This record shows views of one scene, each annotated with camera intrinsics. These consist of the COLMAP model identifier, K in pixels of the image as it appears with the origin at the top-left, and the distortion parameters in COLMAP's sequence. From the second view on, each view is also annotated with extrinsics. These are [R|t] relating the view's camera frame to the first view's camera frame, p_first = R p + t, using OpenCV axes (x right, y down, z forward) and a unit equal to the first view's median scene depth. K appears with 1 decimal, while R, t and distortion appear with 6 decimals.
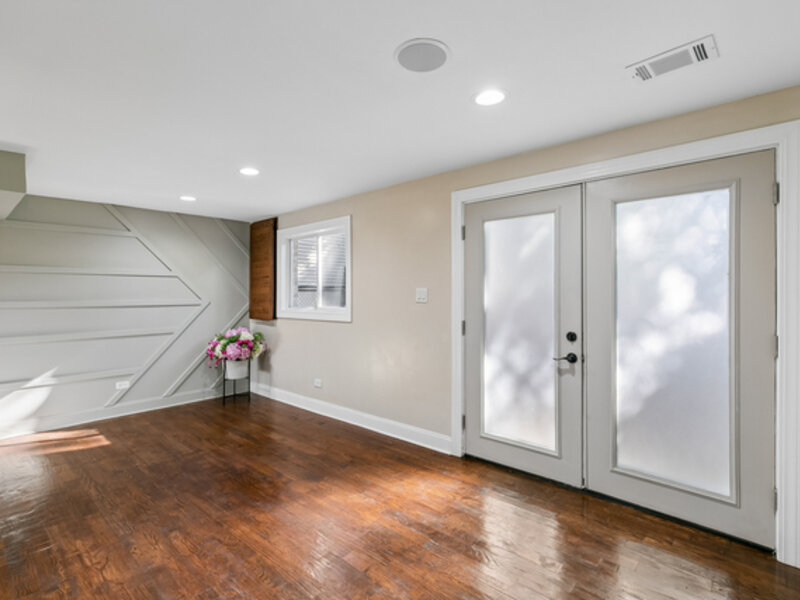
lens RADIAL K [[404.4, 0, 400.2], [0, 404.4, 297.2], [0, 0, 1]] dist [0.008727, -0.002881]
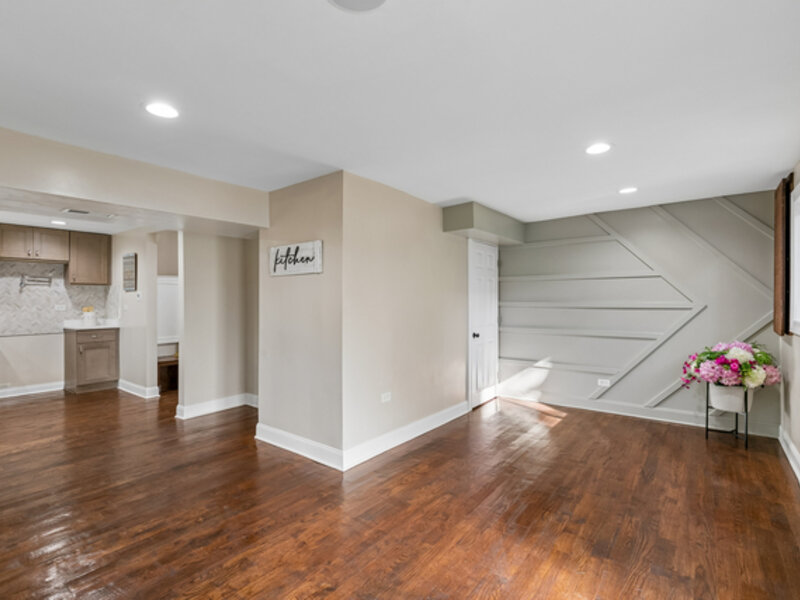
lens RADIAL K [[404.4, 0, 399.1], [0, 404.4, 300.5], [0, 0, 1]] dist [0.008727, -0.002881]
pose [[0.070385, 0.005218, -0.997506, 0.347500], [-0.000628, 0.999986, 0.005187, -0.001579], [0.997520, 0.000261, 0.070387, 0.427820]]
